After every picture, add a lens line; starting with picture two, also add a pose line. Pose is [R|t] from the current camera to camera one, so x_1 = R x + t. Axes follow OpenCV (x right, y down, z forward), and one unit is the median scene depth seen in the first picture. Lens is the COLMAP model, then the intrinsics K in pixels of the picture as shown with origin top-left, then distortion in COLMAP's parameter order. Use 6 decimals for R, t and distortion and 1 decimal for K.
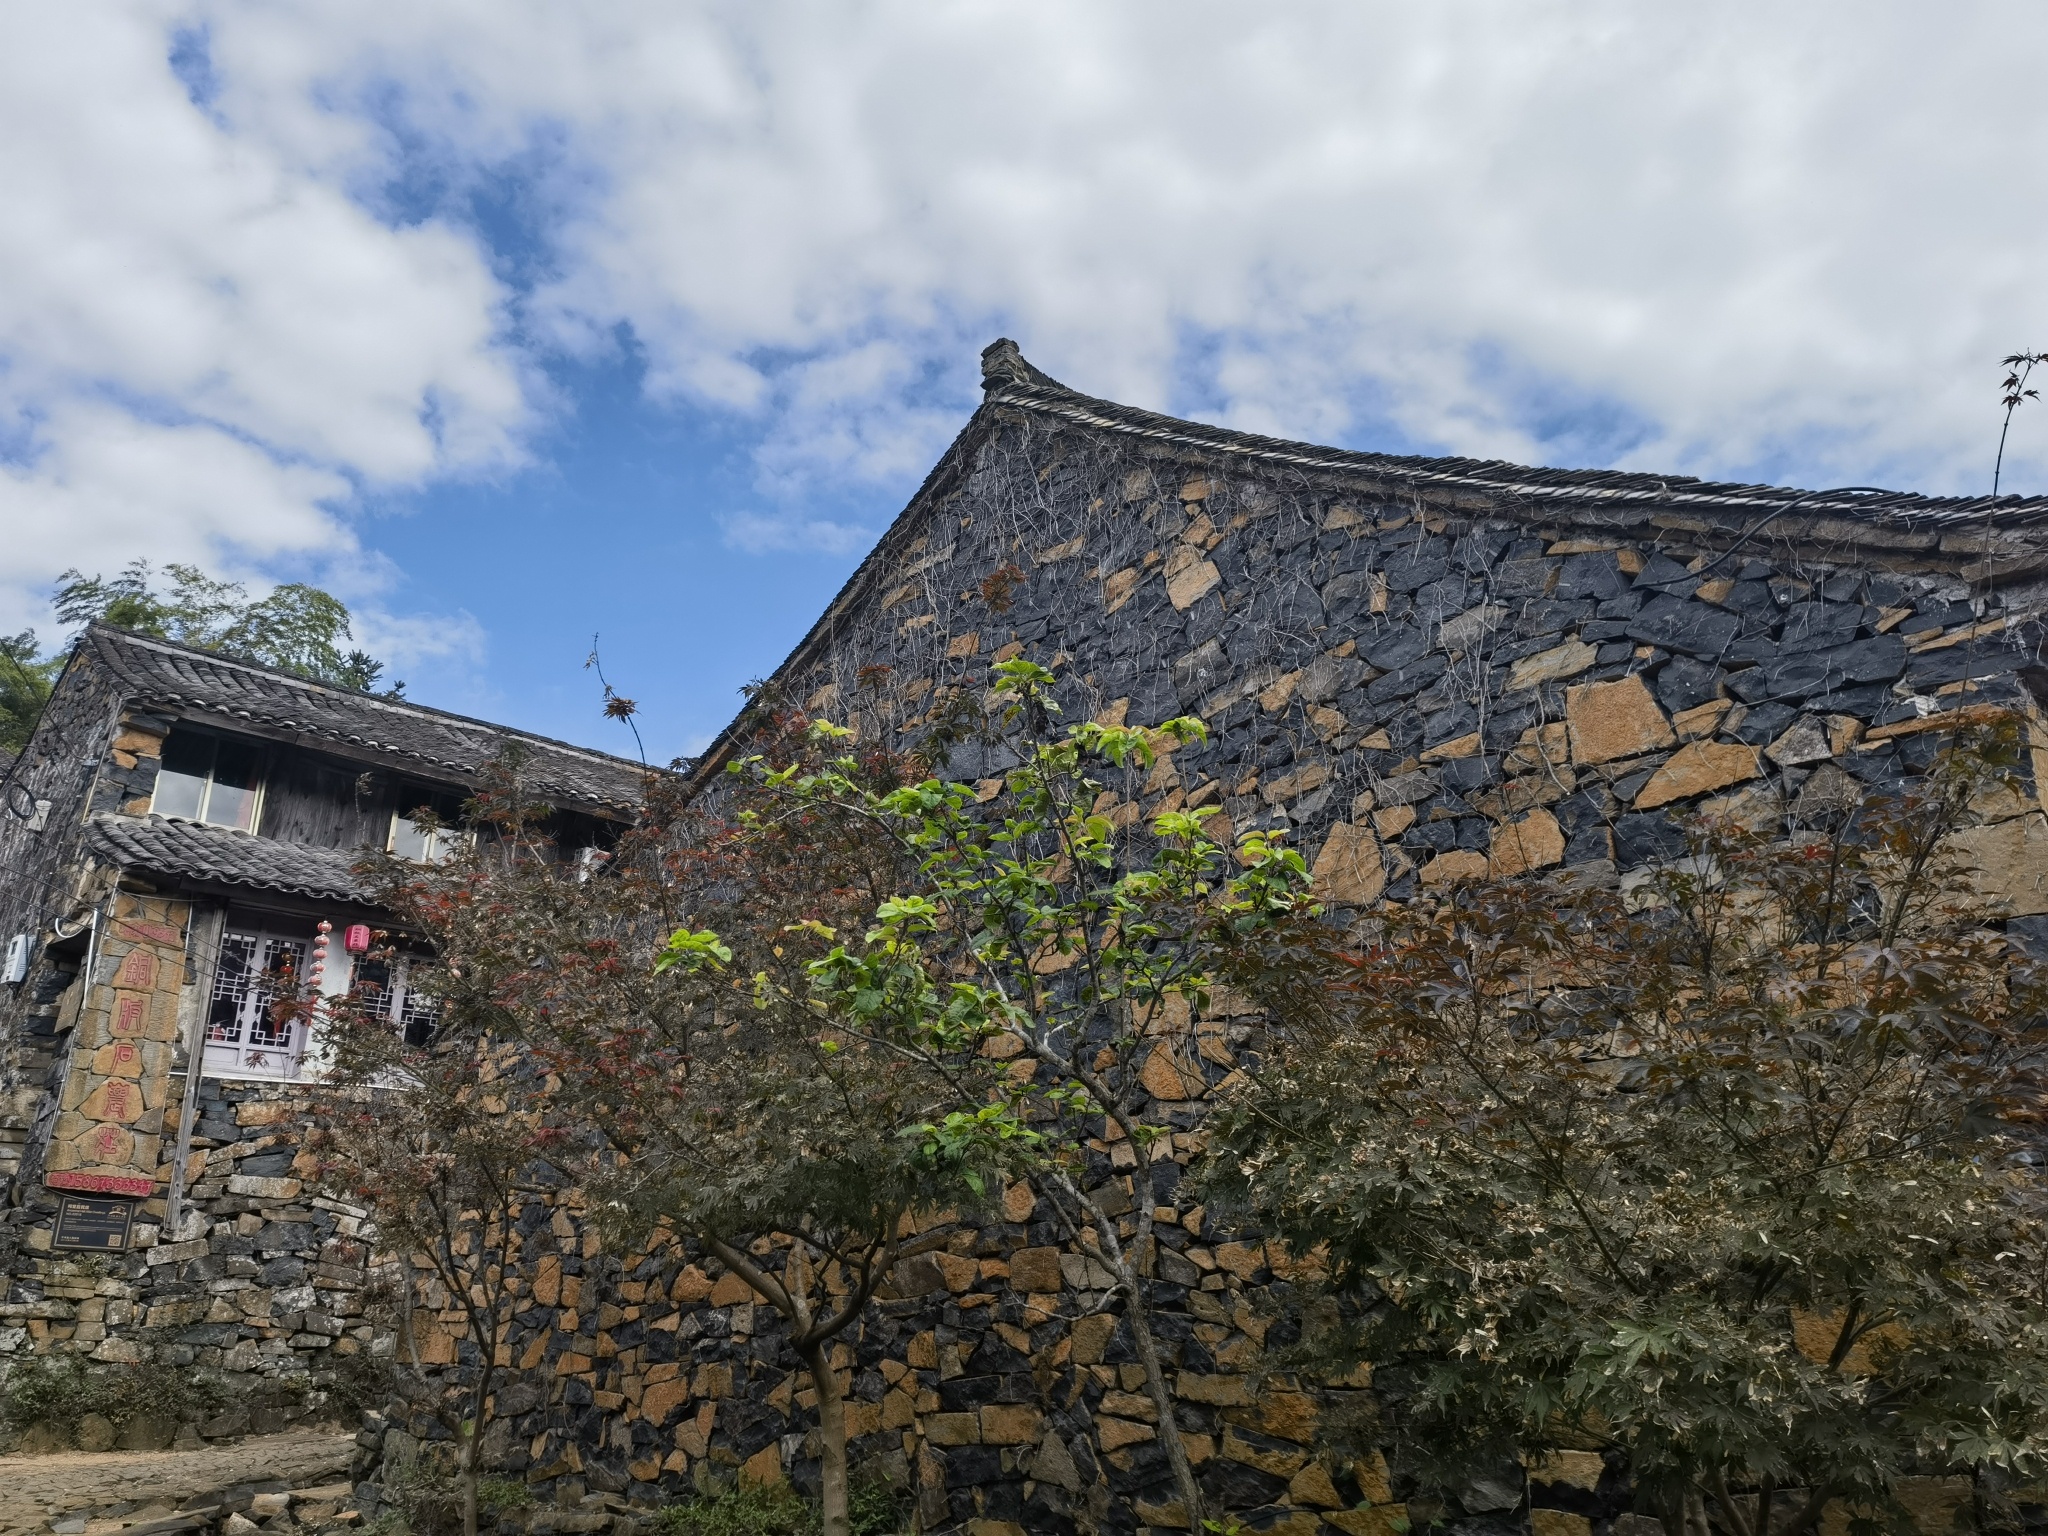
lens RADIAL K [[1602.8, 0, 1024.0], [0, 1602.8, 768.0], [0, 0, 1]] dist [0.062794, -0.089358]
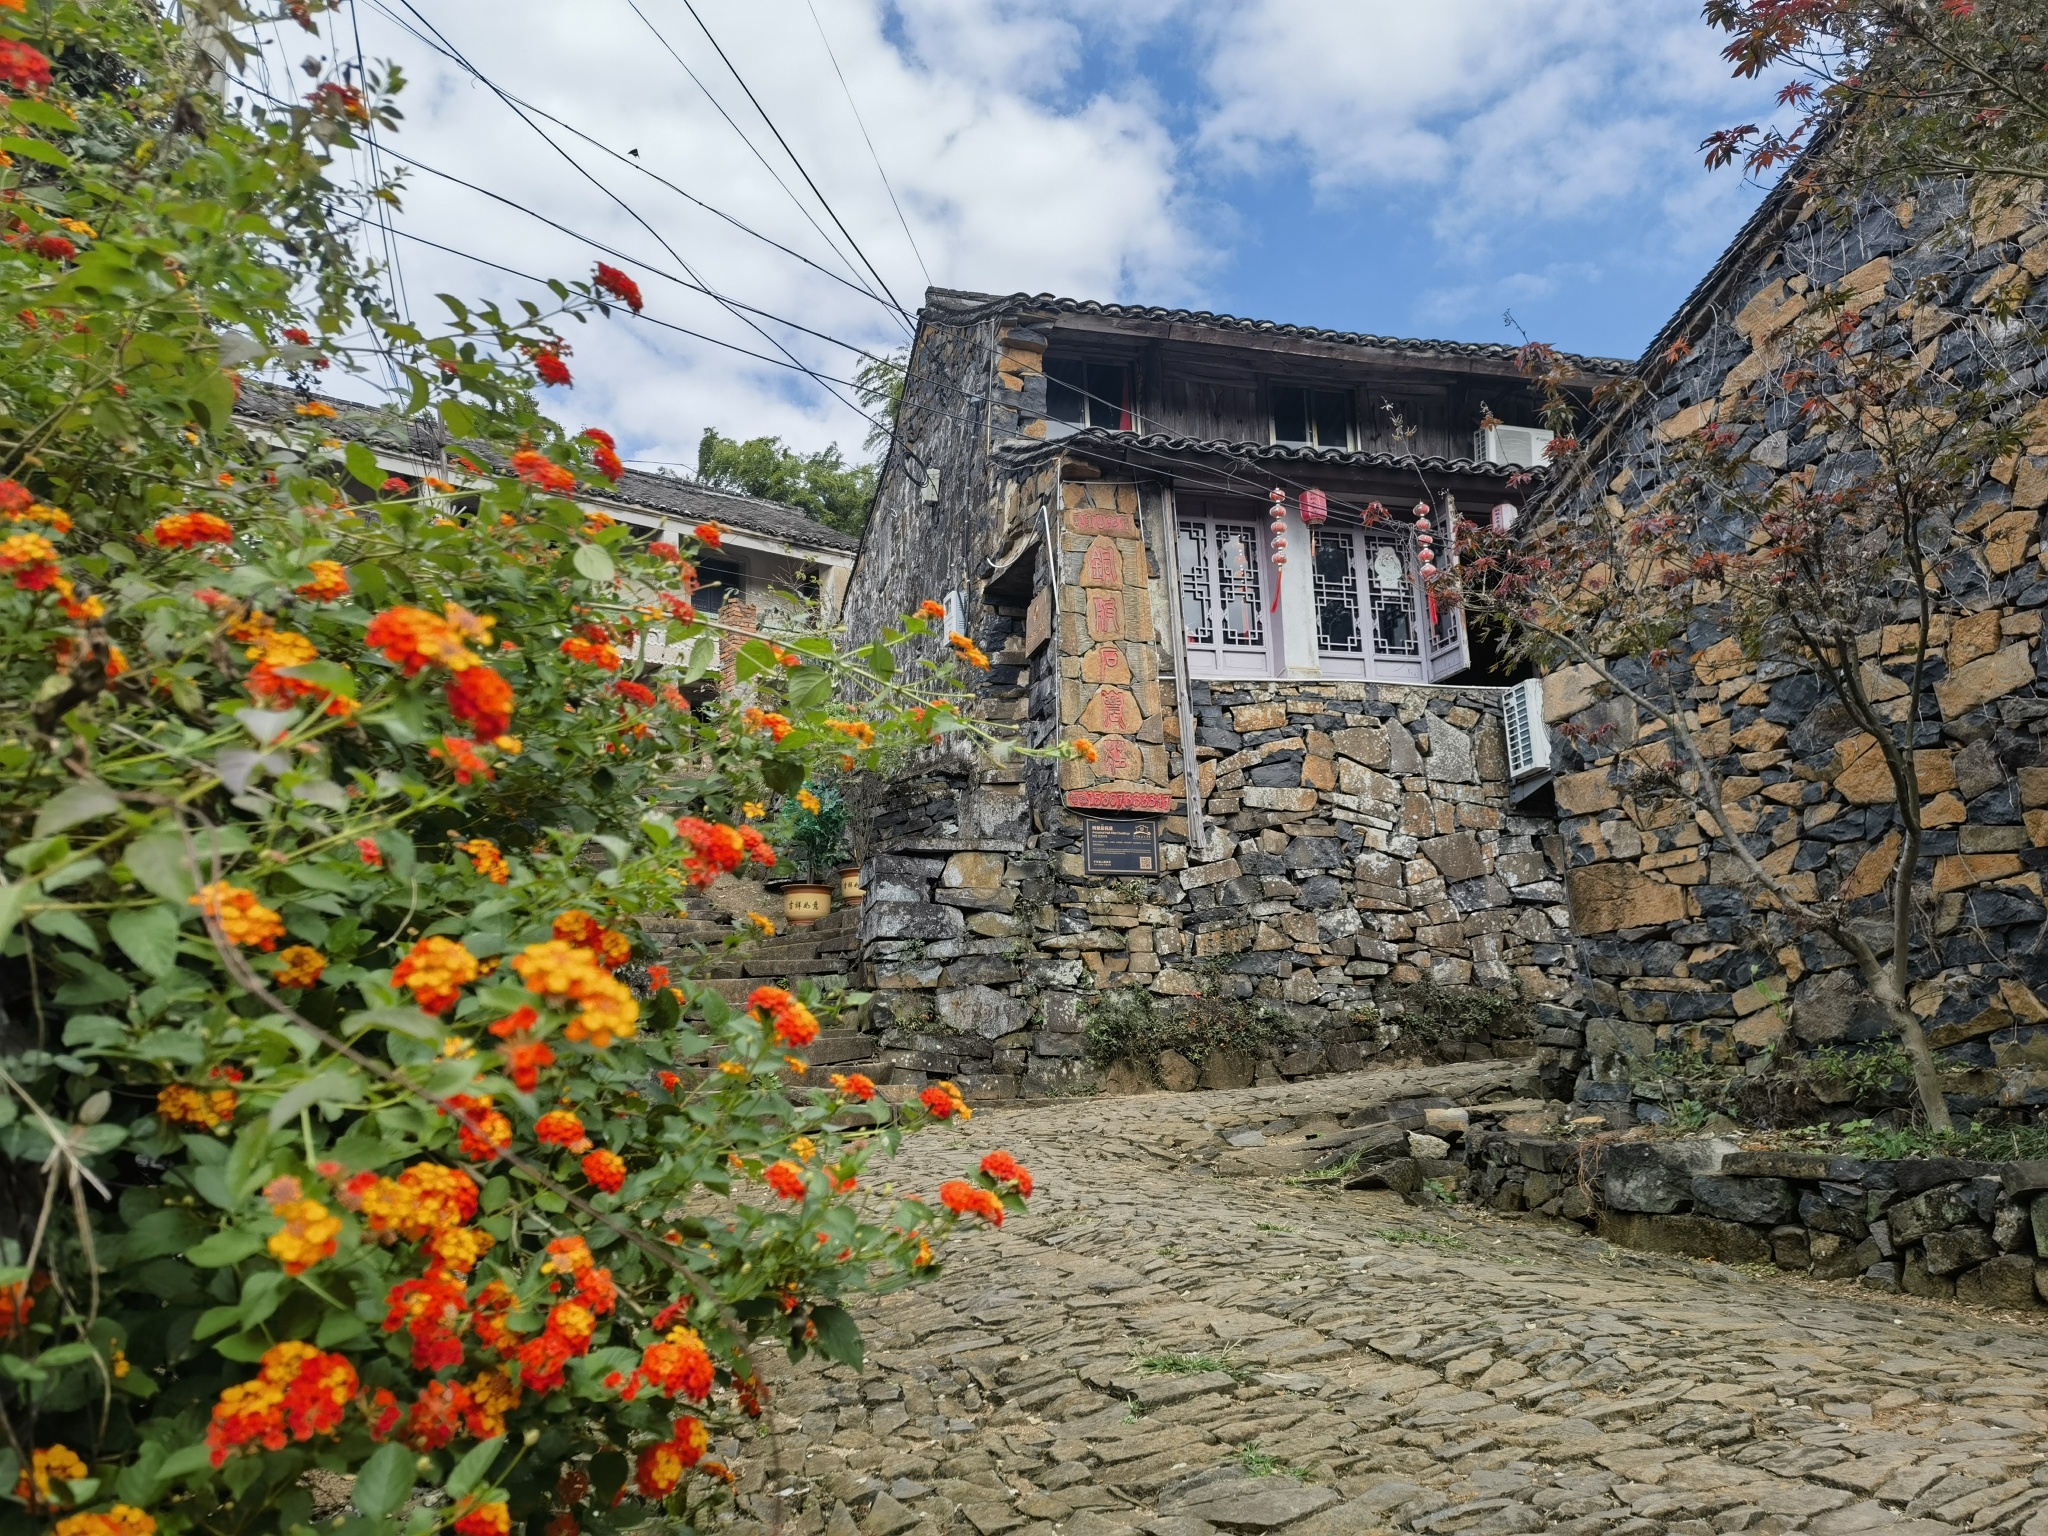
lens RADIAL K [[1602.8, 0, 1024.0], [0, 1602.8, 768.0], [0, 0, 1]] dist [0.062794, -0.089358]
pose [[0.891837, -0.131941, -0.432688, -0.228643], [0.194789, 0.975306, 0.104089, 0.132672], [0.408270, -0.177113, 0.895515, 0.200703]]
